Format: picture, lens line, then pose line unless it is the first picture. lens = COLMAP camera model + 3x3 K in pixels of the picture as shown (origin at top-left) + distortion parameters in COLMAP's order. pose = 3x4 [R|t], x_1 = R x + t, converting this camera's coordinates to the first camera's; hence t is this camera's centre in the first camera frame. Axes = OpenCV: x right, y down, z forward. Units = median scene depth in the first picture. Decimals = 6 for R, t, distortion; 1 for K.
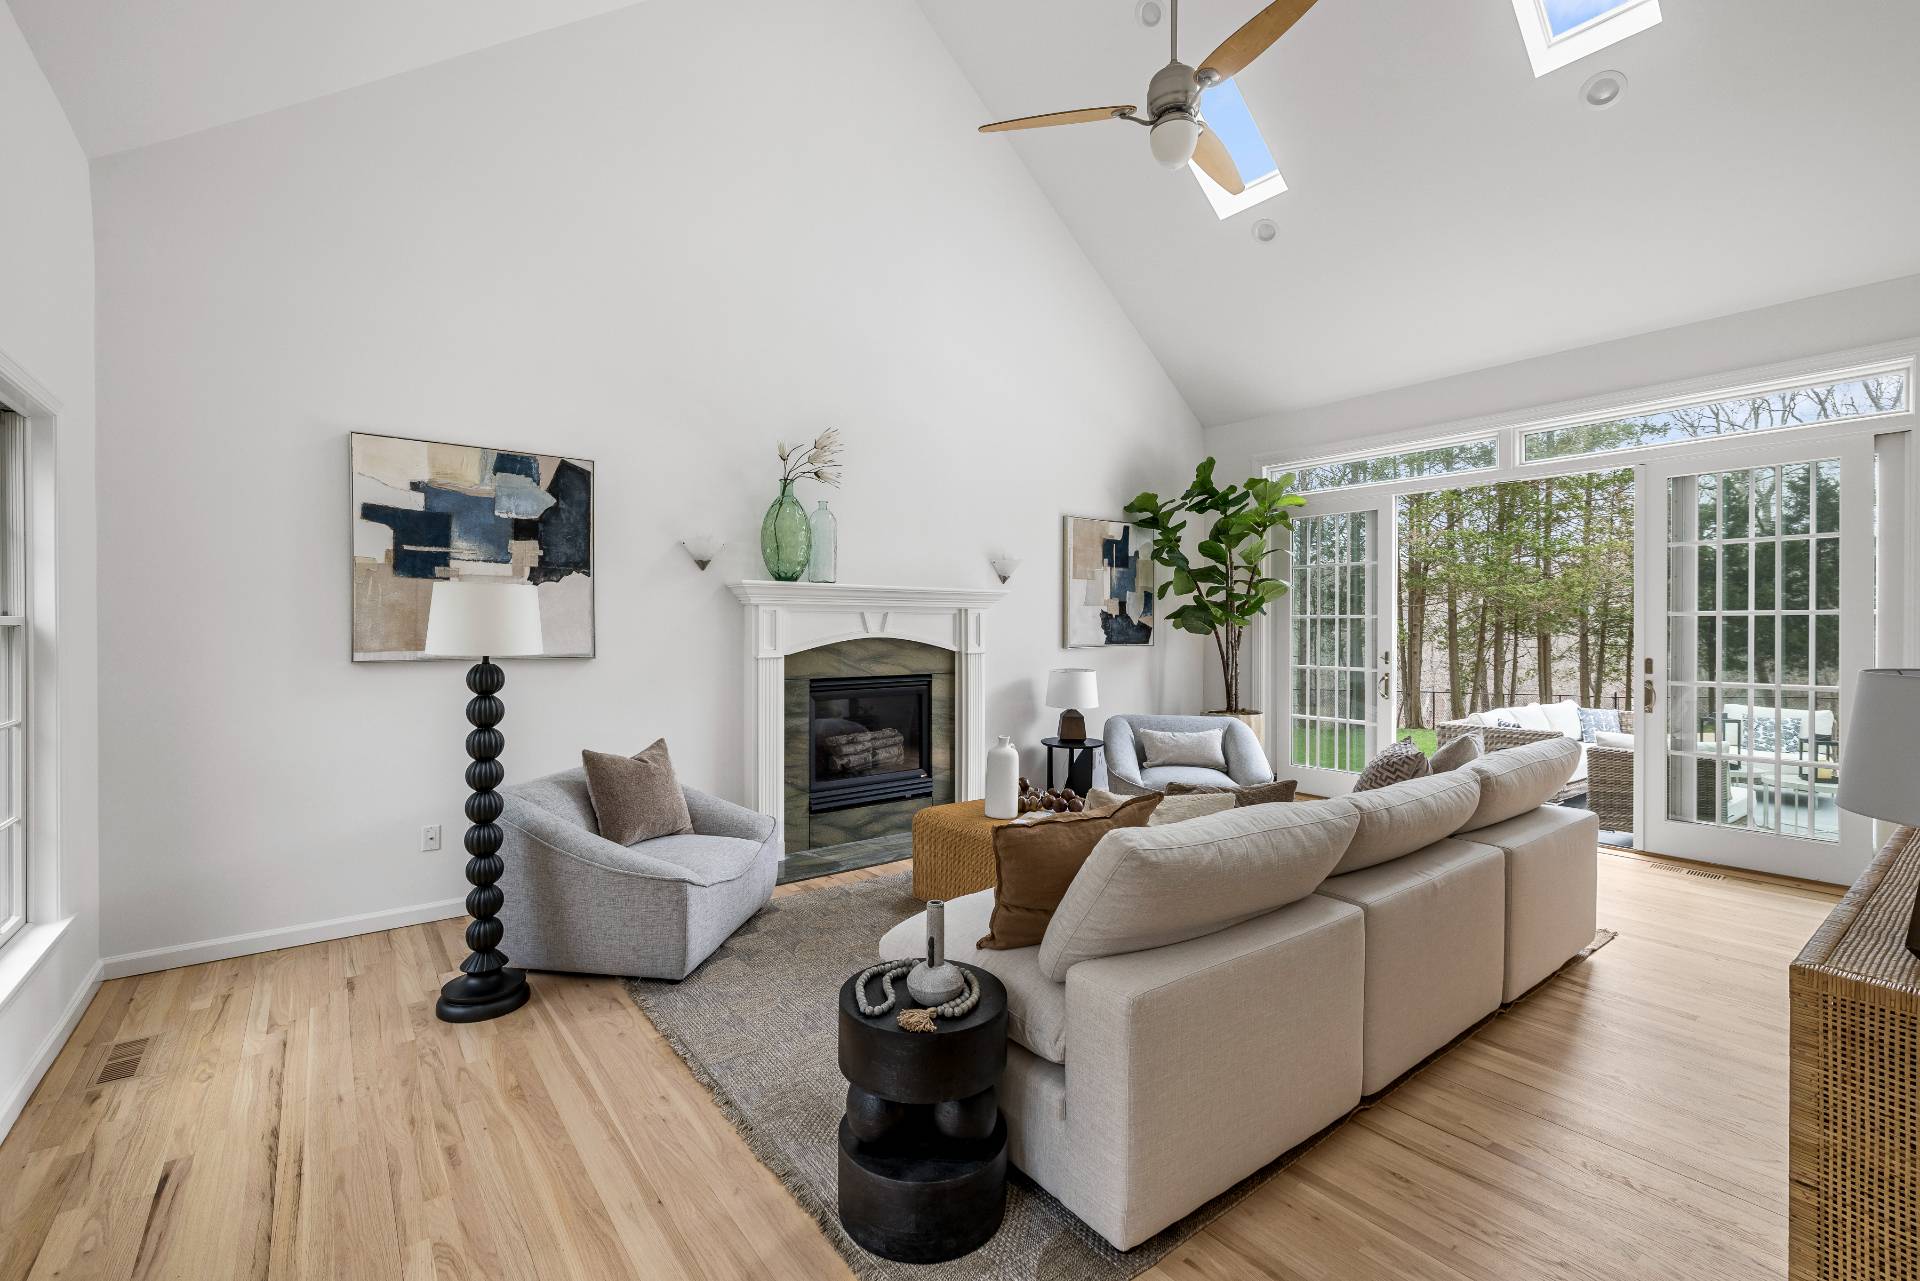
lens RADIAL K [[836.6, 0, 963.1], [0, 836.6, 634.8], [0, 0, 1]] dist [0.000440, 0.000229]
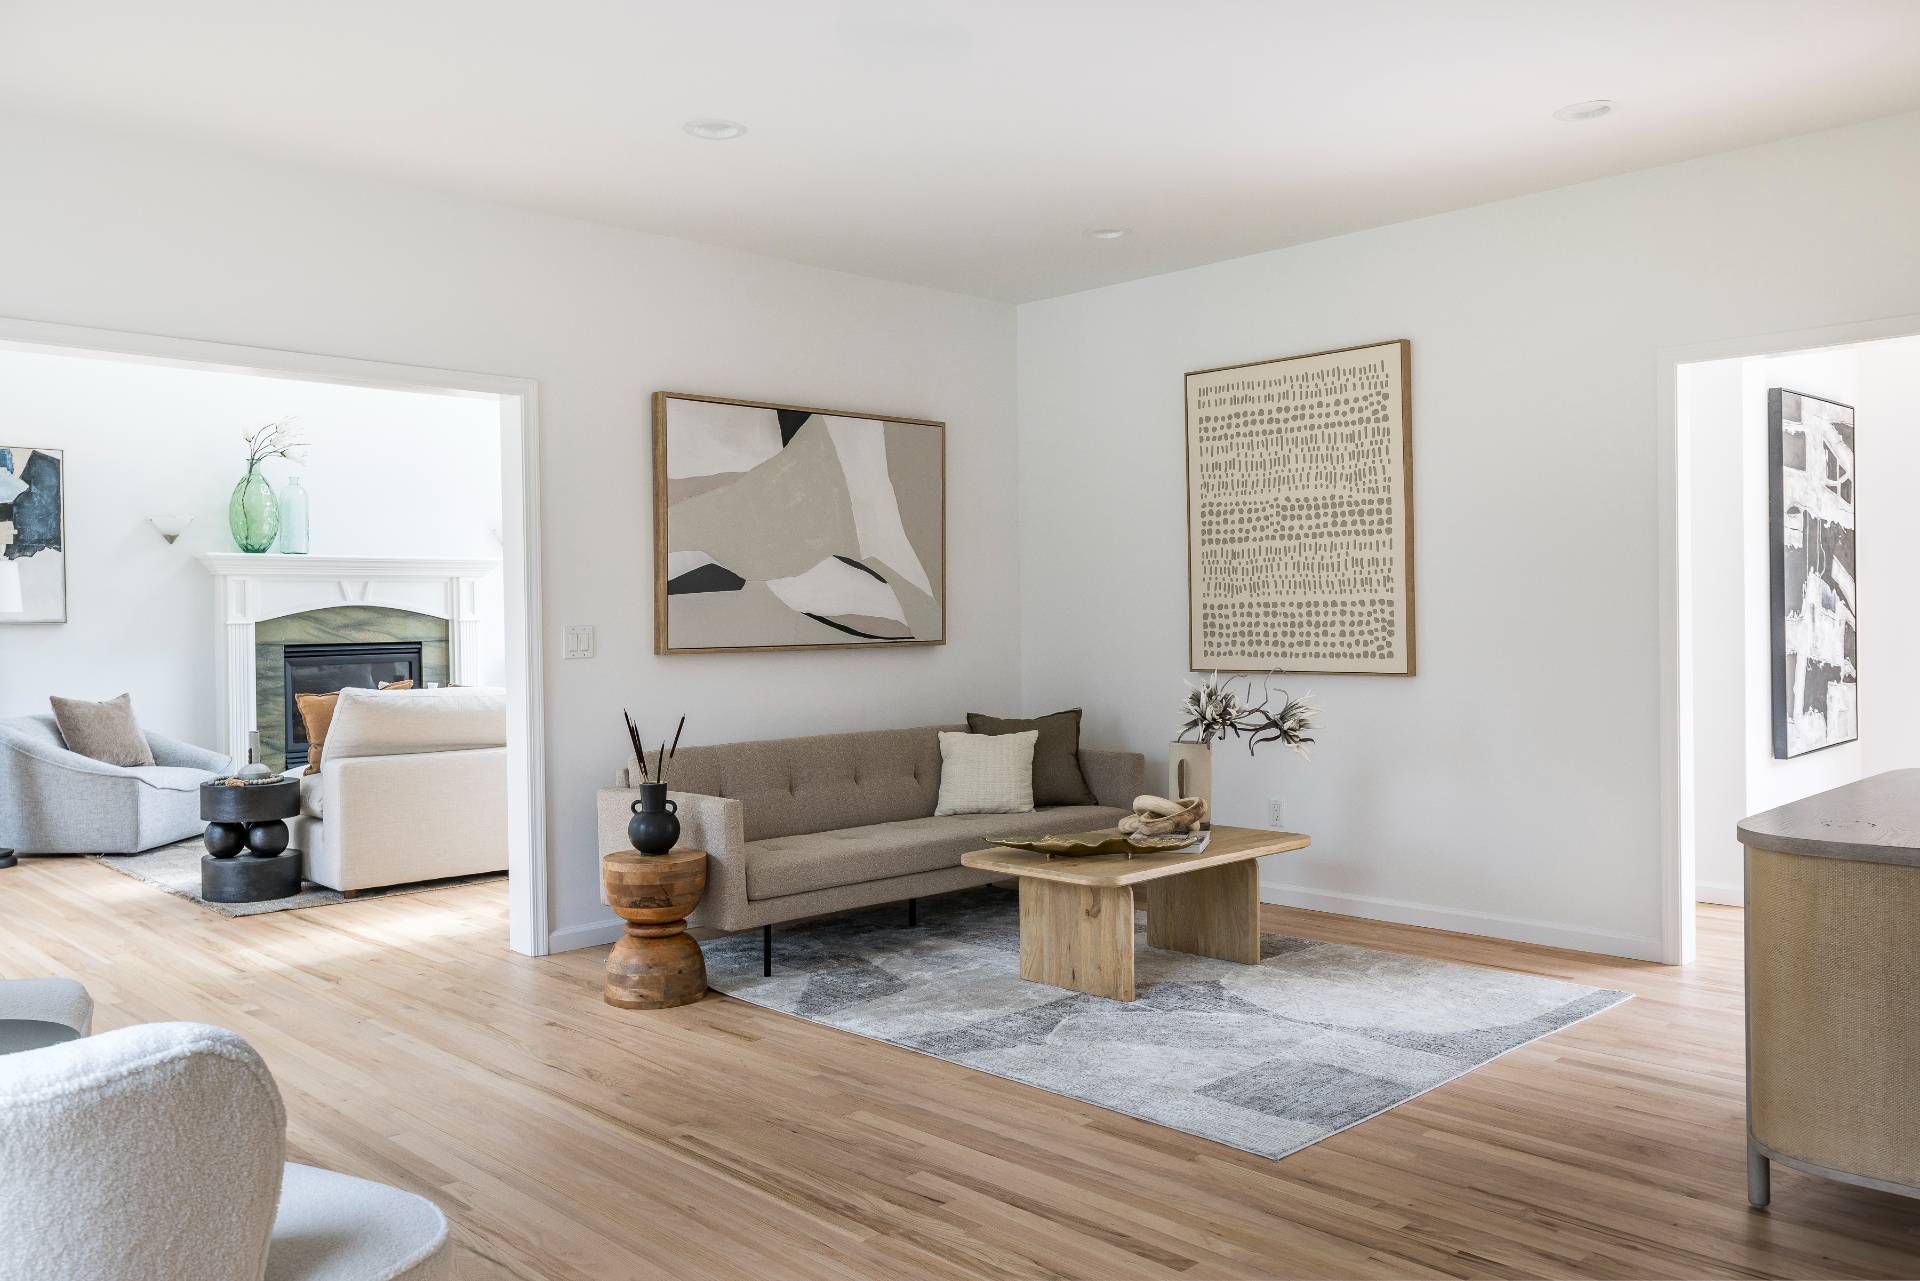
lens RADIAL K [[1494.4, 0, 958.9], [0, 1494.4, 633.1], [0, 0, 1]] dist [-0.000709, -0.002167]
pose [[0.993736, -0.013673, 0.110912, 0.436134], [0.012958, 0.999890, 0.007163, 0.034208], [-0.110998, -0.005681, 0.993804, -0.931597]]
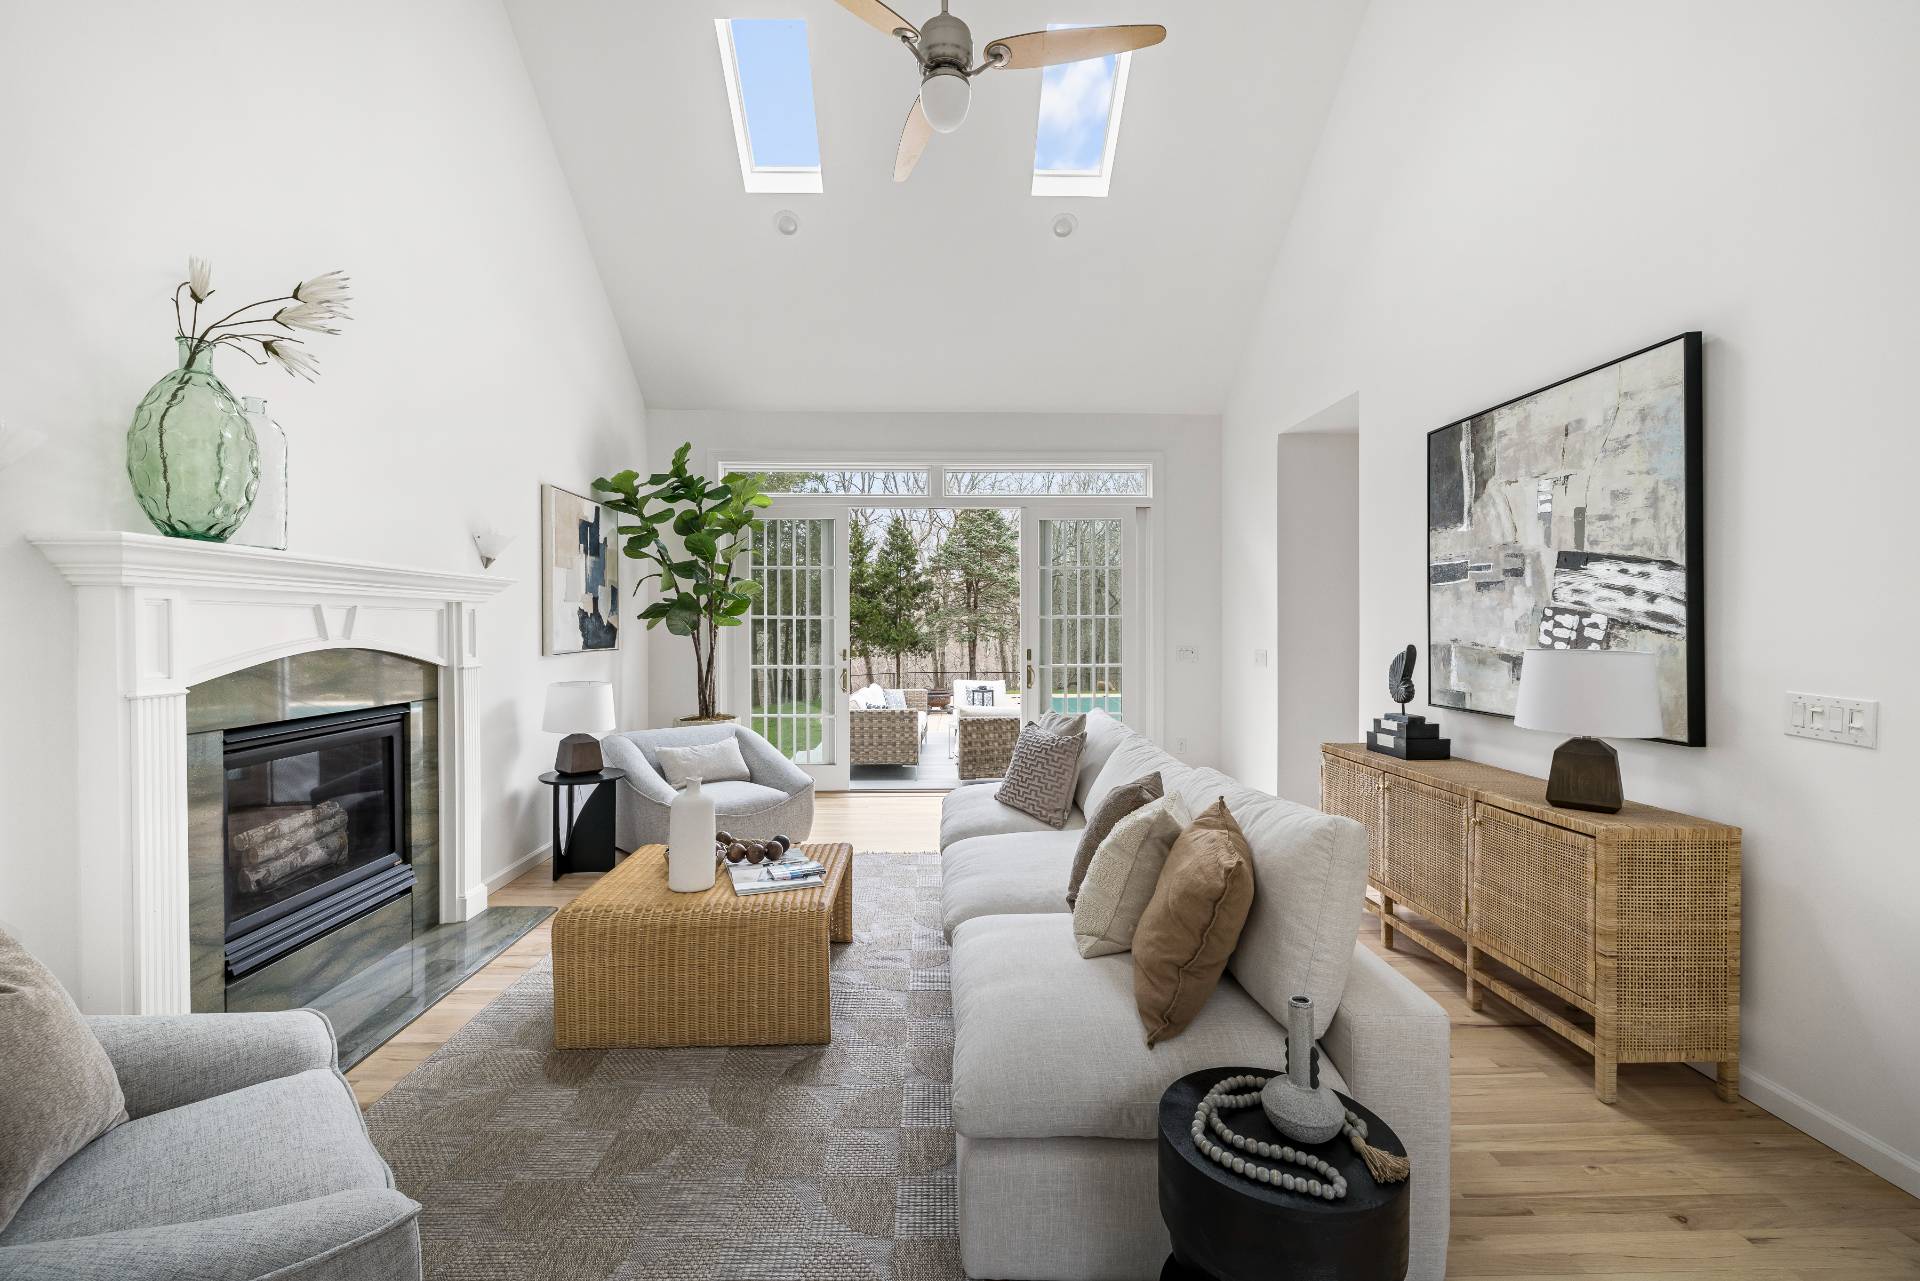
lens RADIAL K [[794.4, 0, 958.0], [0, 794.4, 631.7], [0, 0, 1]] dist [0.000624, -0.000246]
pose [[0.591517, -0.008253, 0.806250, -0.297206], [0.010757, 0.999939, 0.002344, -0.004785], [-0.806221, 0.007286, 0.591570, 0.317144]]
